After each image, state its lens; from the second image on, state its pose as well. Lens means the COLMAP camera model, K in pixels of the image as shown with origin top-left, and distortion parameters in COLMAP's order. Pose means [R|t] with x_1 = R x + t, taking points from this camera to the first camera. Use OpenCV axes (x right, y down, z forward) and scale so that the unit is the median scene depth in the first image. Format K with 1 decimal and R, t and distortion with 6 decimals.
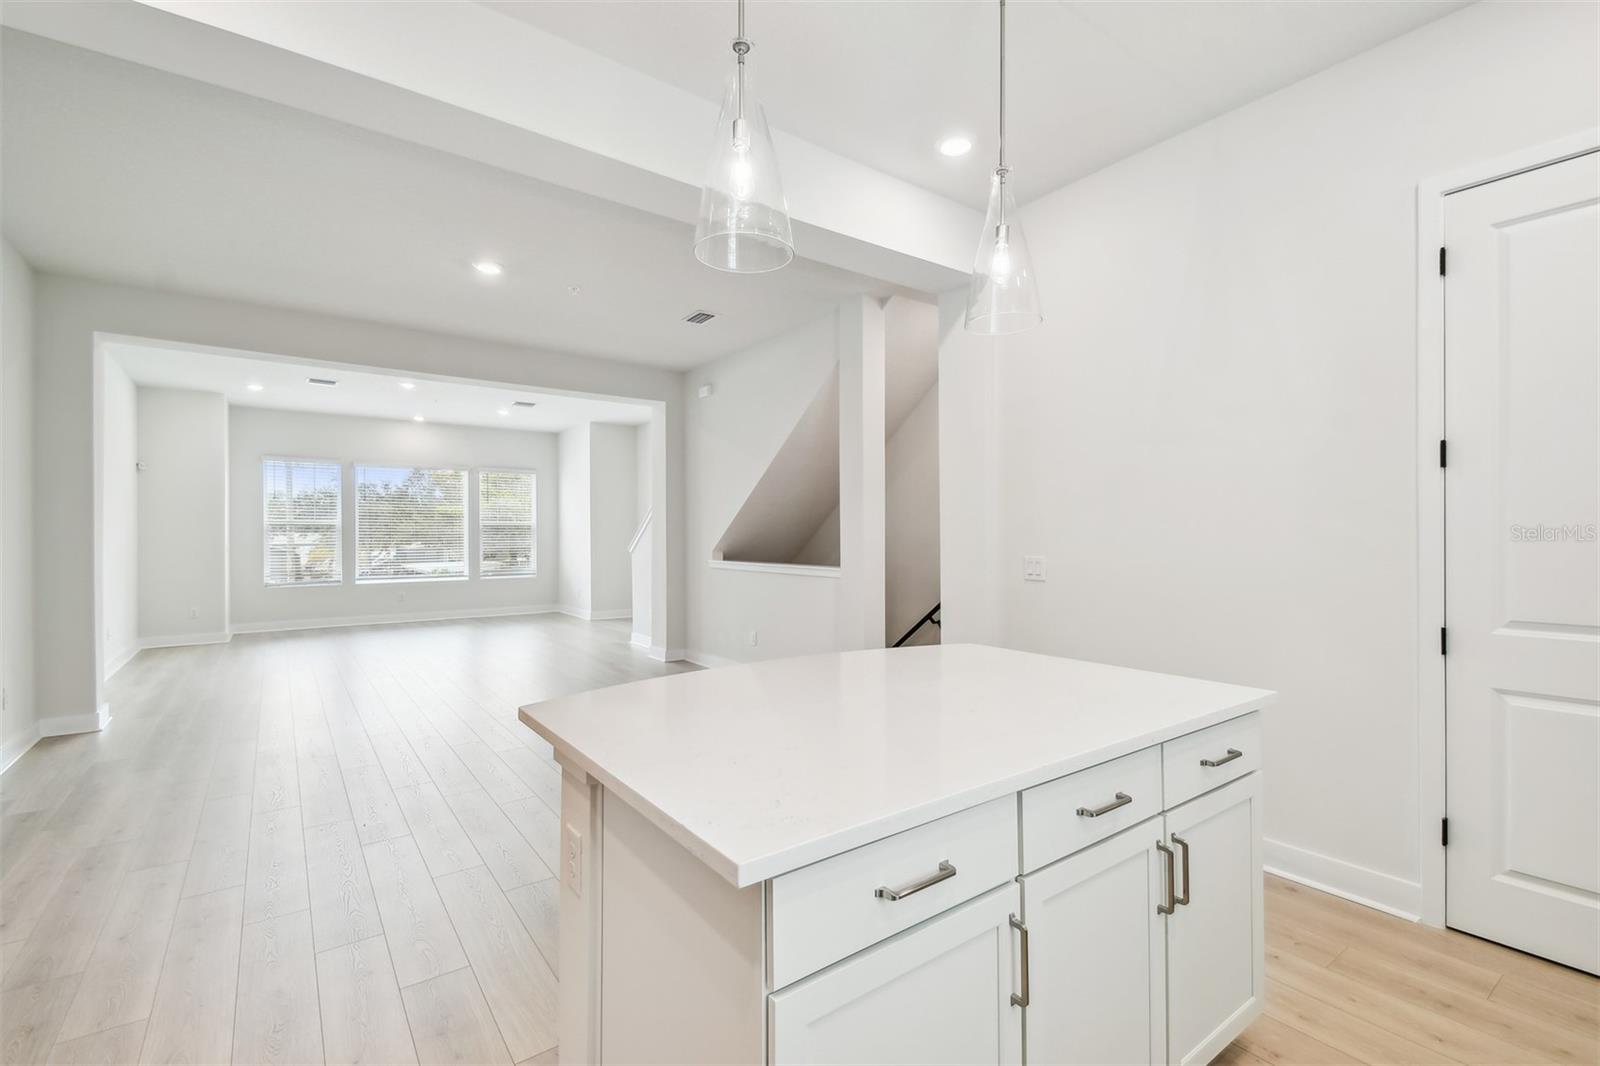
lens RADIAL K [[706.9, 0, 805.9], [0, 706.9, 534.0], [0, 0, 1]] dist [0.041171, -0.018780]
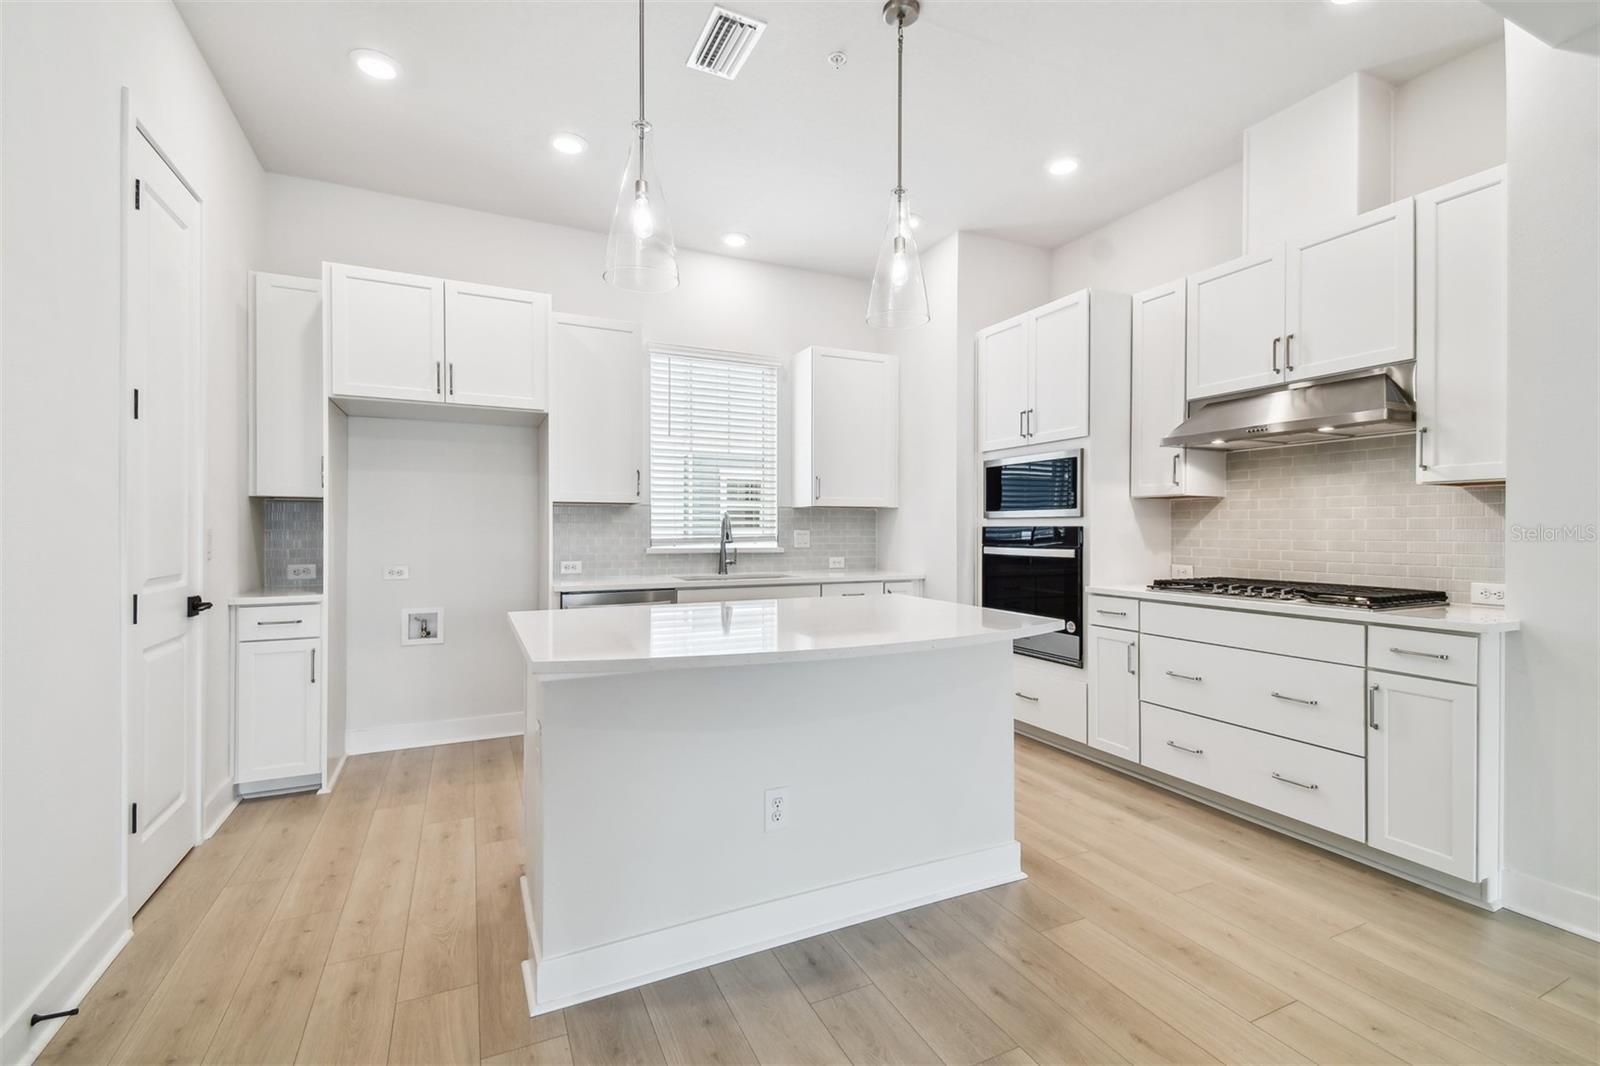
lens RADIAL K [[706.9, 0, 798.9], [0, 706.9, 532.0], [0, 0, 1]] dist [0.041171, -0.018780]
pose [[-0.981370, -0.000980, 0.192124, -0.031420], [0.000185, 0.999982, 0.006048, 0.012676], [-0.192126, 0.005971, -0.981352, 0.478481]]
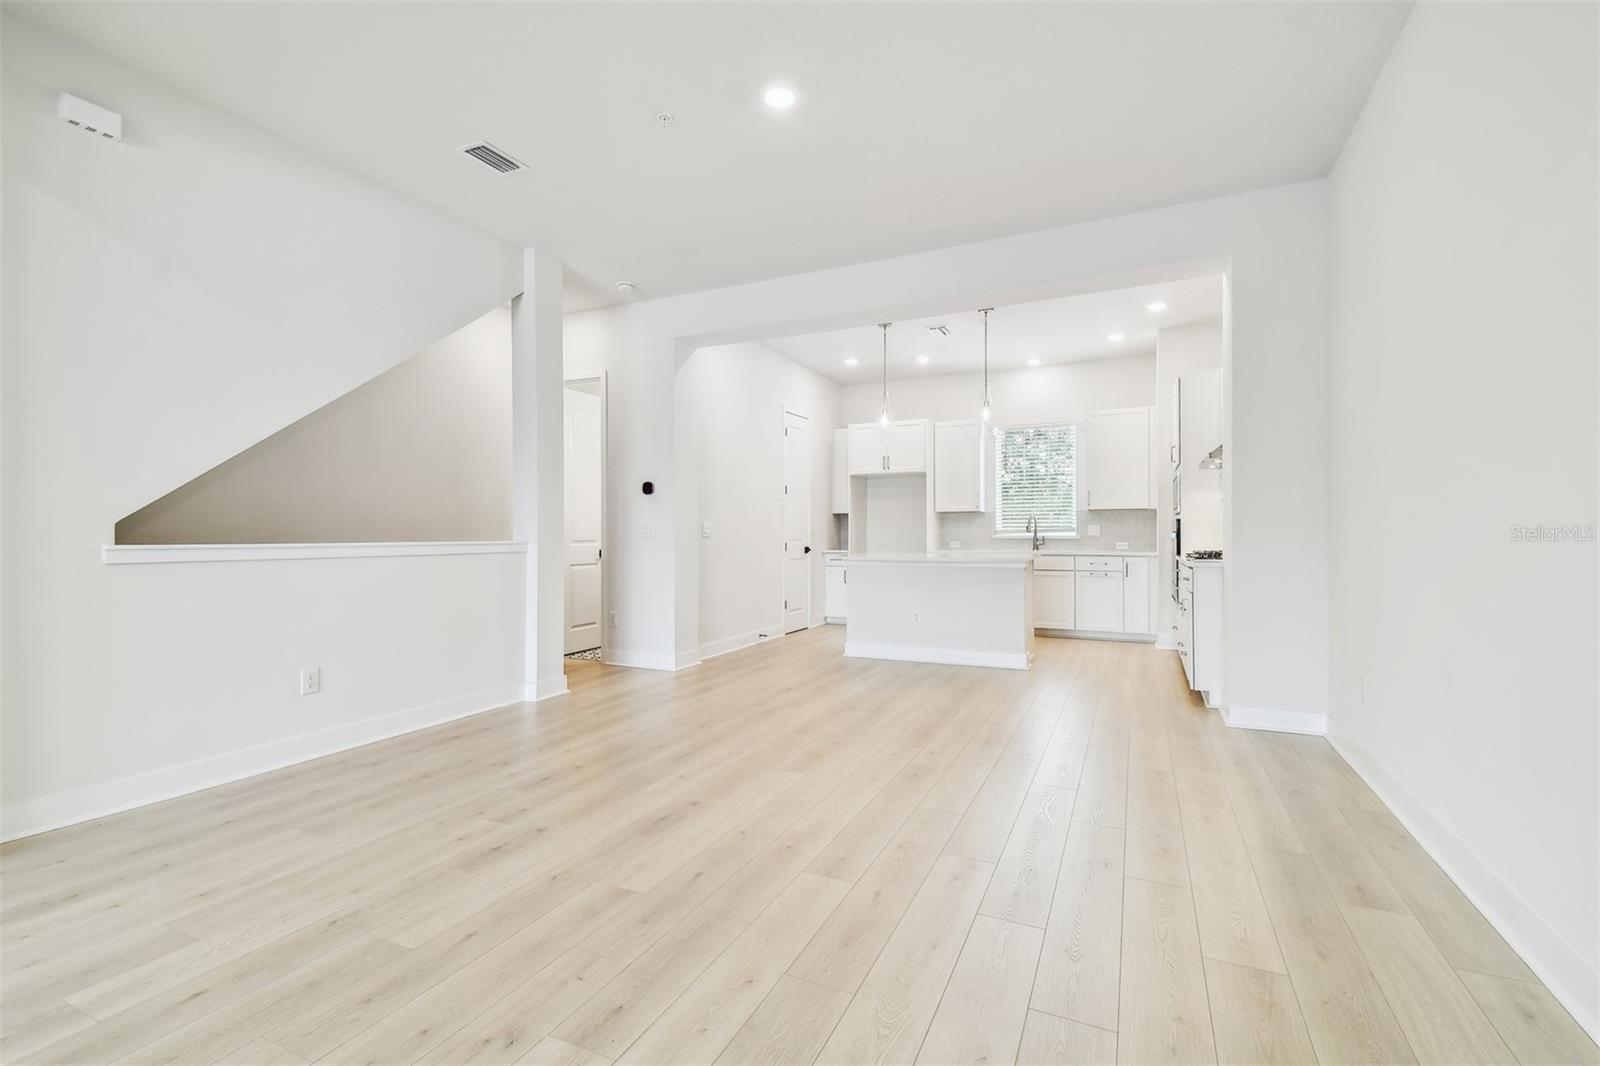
lens RADIAL K [[706.9, 0, 796.7], [0, 706.9, 536.2], [0, 0, 1]] dist [0.041171, -0.018780]
pose [[-0.466249, 0.000759, 0.884653, -0.547191], [0.004301, 0.999990, 0.001409, 0.026257], [-0.884643, 0.004462, -0.466248, 0.677751]]
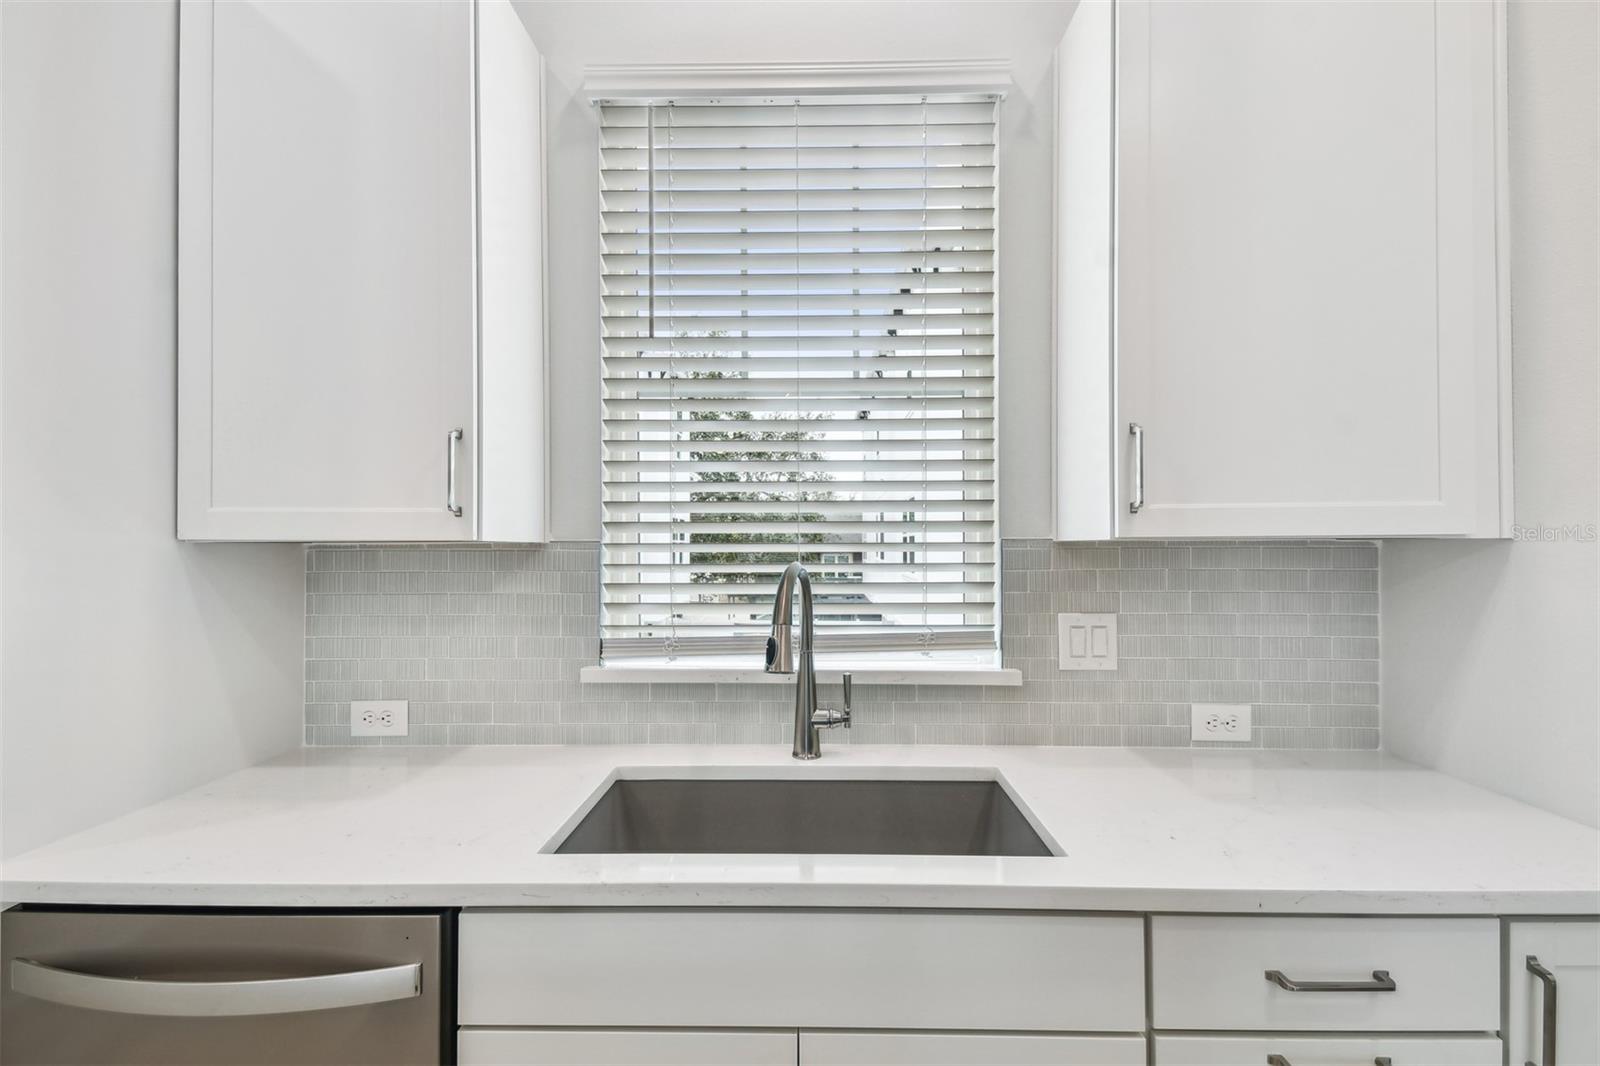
lens RADIAL K [[706.9, 0, 809.7], [0, 706.9, 541.1], [0, 0, 1]] dist [0.041171, -0.018780]
pose [[-0.793988, 0.008573, 0.607873, 0.022543], [0.004958, 0.999959, -0.007627, -0.002433], [-0.607914, -0.003042, -0.793997, 0.104677]]
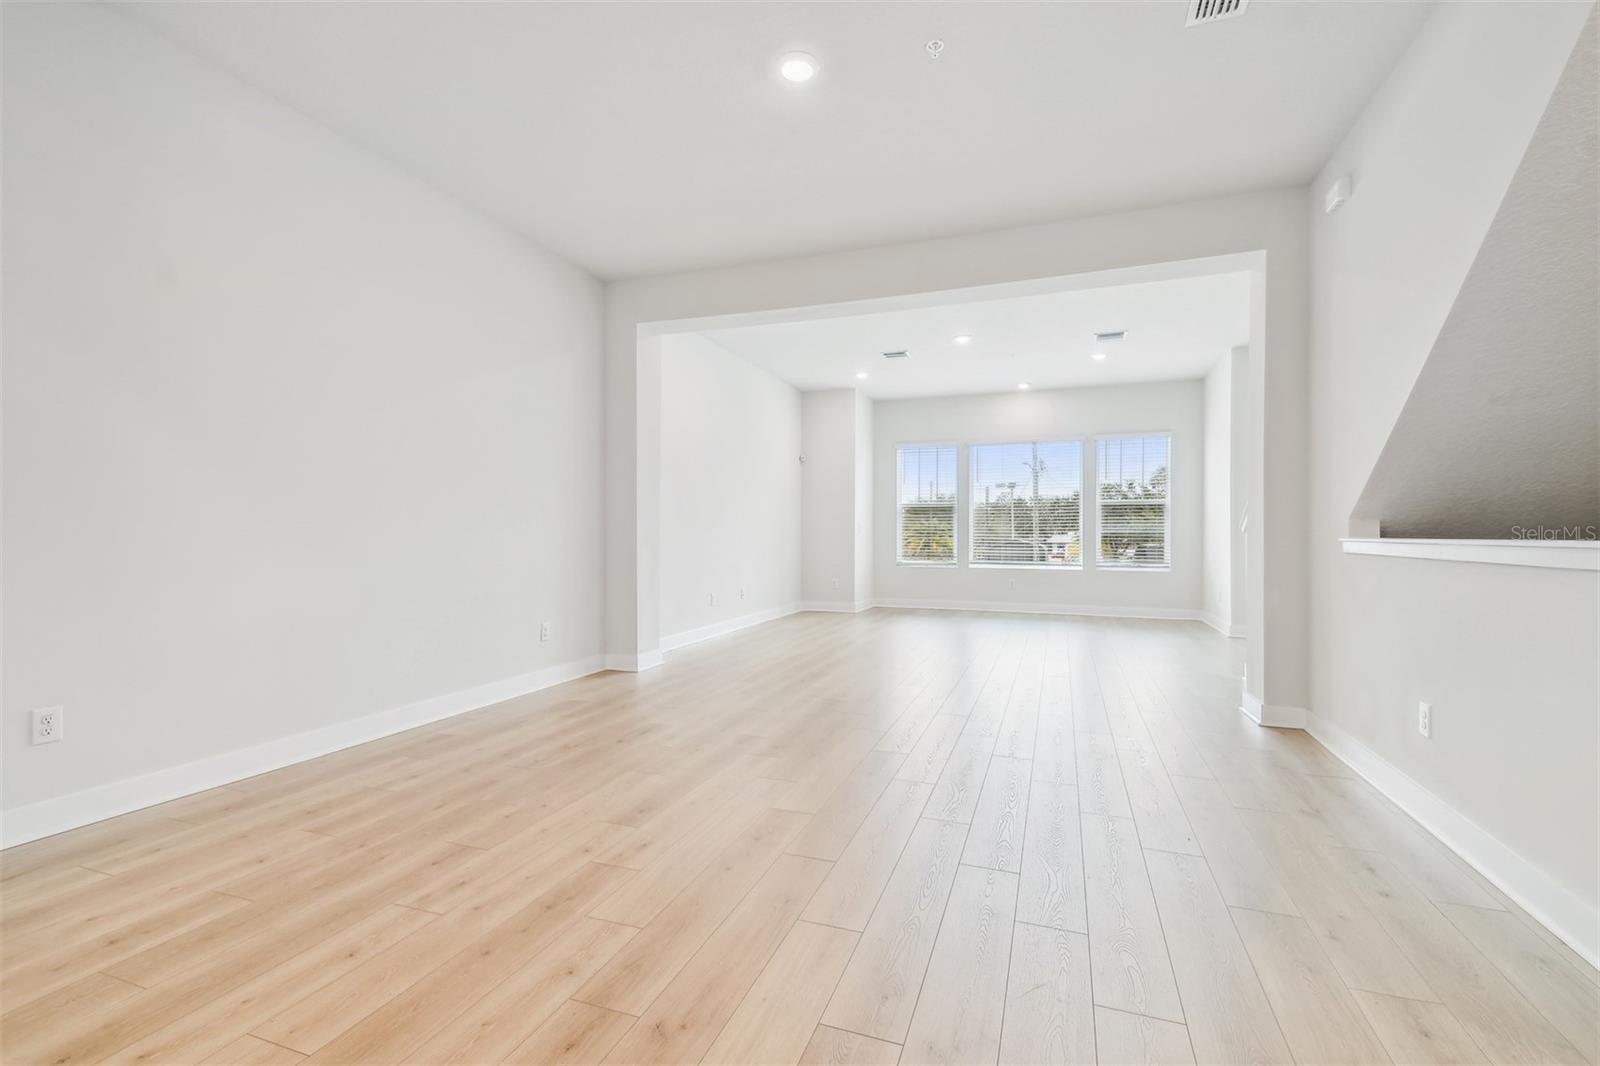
lens RADIAL K [[706.9, 0, 806.5], [0, 706.9, 531.9], [0, 0, 1]] dist [0.041171, -0.018780]
pose [[0.555557, 0.000881, -0.831478, 0.055837], [-0.004216, 0.999990, -0.001757, 0.028528], [0.831468, 0.004482, 0.555555, 0.335008]]
